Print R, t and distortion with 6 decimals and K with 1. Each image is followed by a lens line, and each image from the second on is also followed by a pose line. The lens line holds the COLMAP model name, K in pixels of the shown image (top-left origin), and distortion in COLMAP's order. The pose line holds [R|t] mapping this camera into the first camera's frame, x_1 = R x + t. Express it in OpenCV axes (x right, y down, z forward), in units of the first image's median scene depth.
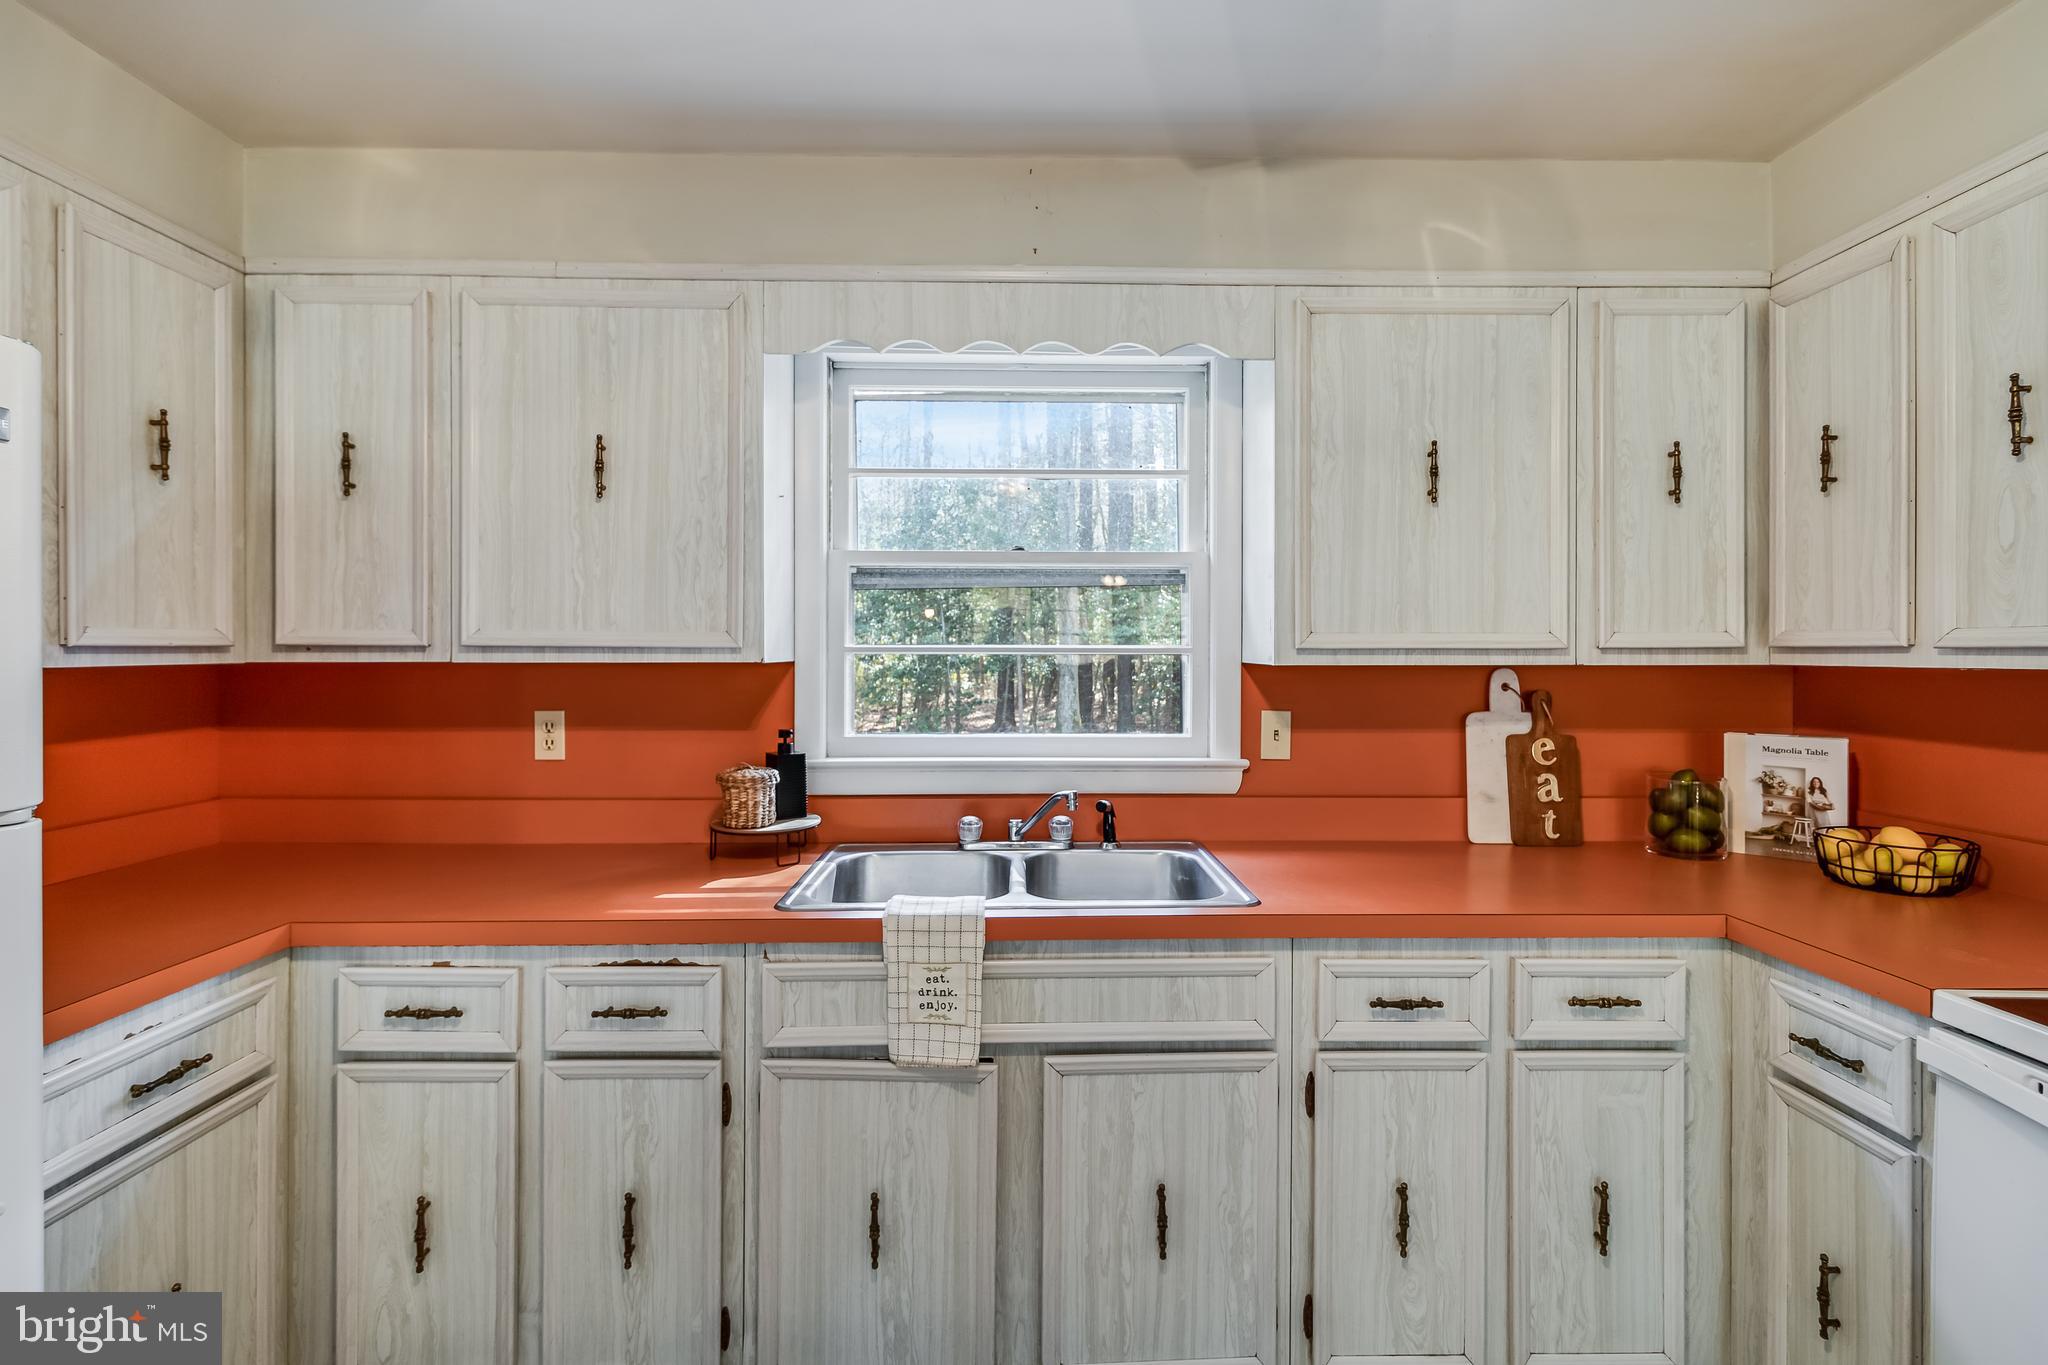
lens RADIAL K [[951.1, 0, 1025.4], [0, 951.1, 653.5], [0, 0, 1]] dist [0.001565, 0.000286]
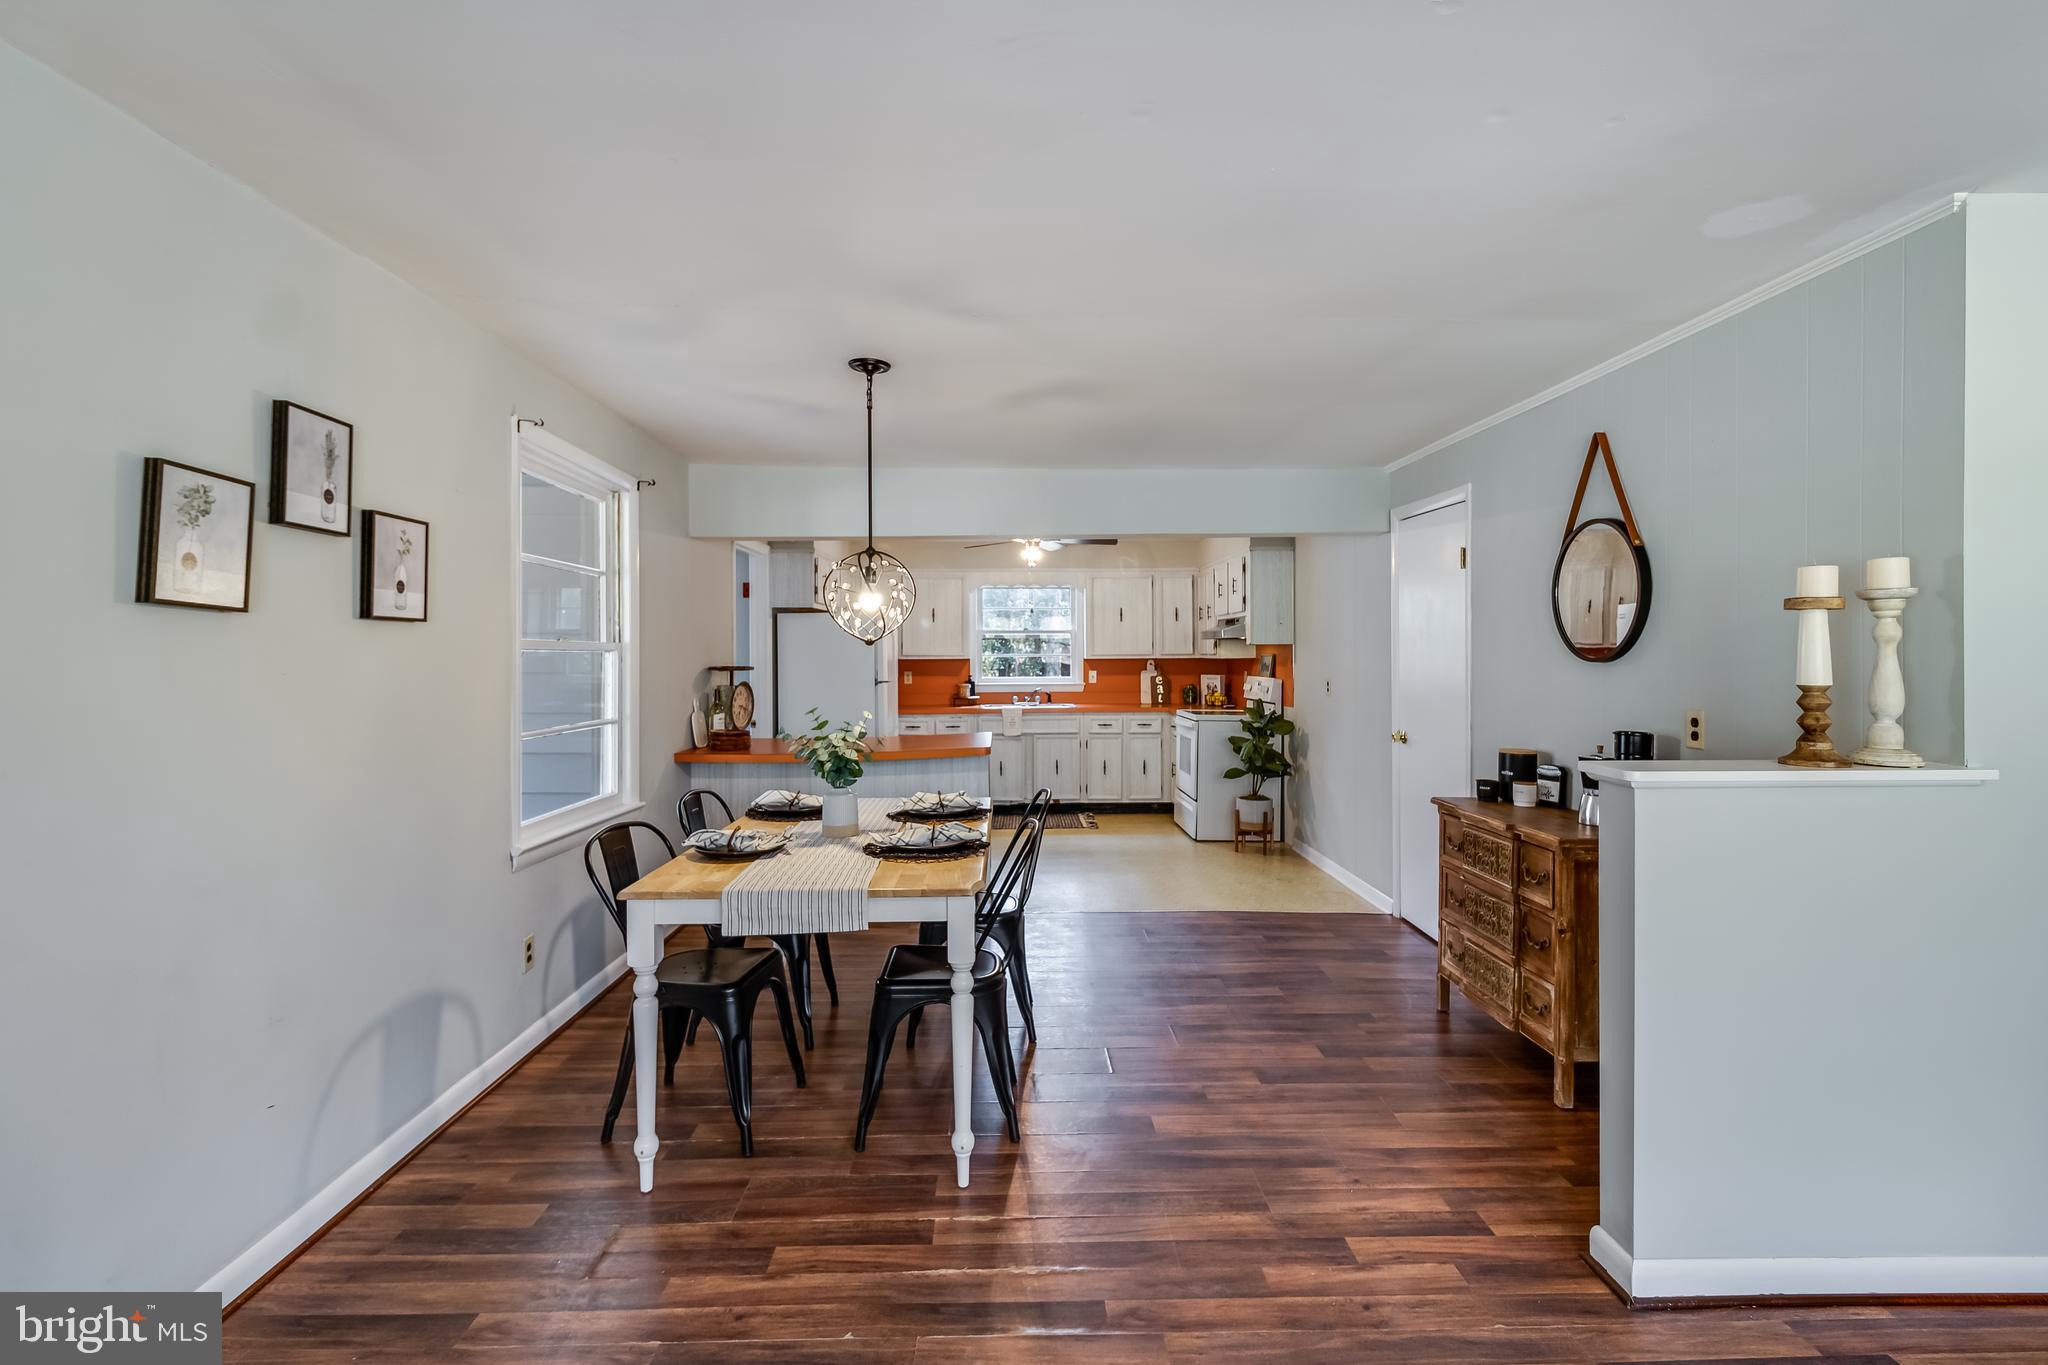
lens RADIAL K [[944.7, 0, 1022.7], [0, 944.7, 656.9], [0, 0, 1]] dist [-0.000031, -0.000045]
pose [[0.999960, -0.005315, 0.007251, -0.062644], [0.005289, 0.999979, 0.003613, -0.013151], [-0.007270, -0.003574, 0.999967, -3.424452]]
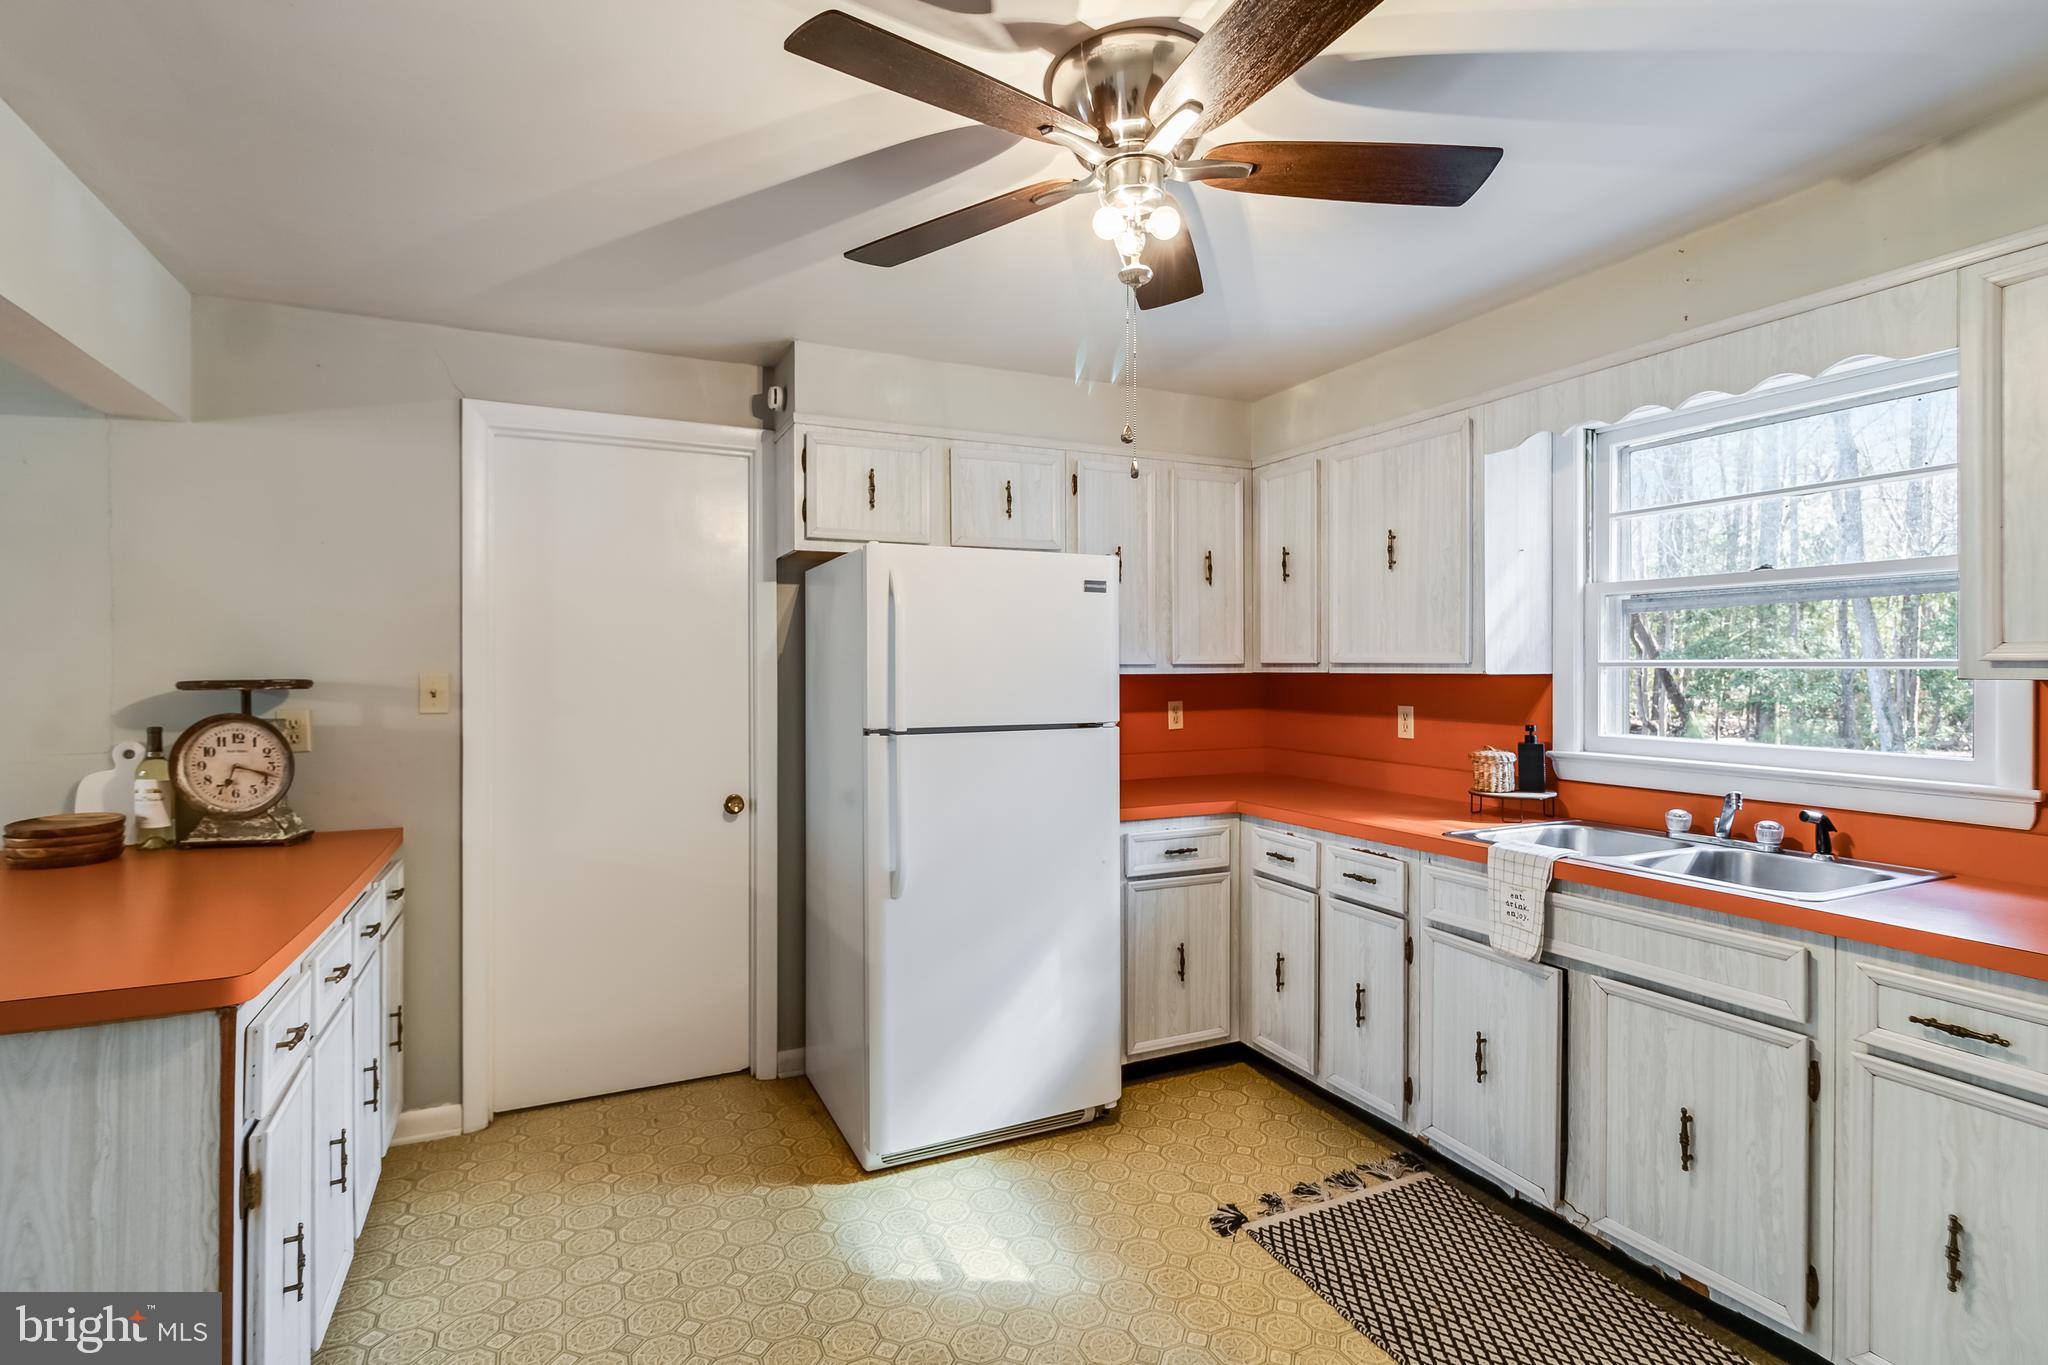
lens RADIAL K [[969.7, 0, 1021.6], [0, 969.7, 669.1], [0, 0, 1]] dist [0.002897, 0.000264]
pose [[0.412503, -0.000421, -0.910956, 0.766162], [-0.001116, 0.999999, -0.000968, 0.004887], [0.910956, 0.001416, 0.412502, -0.224924]]
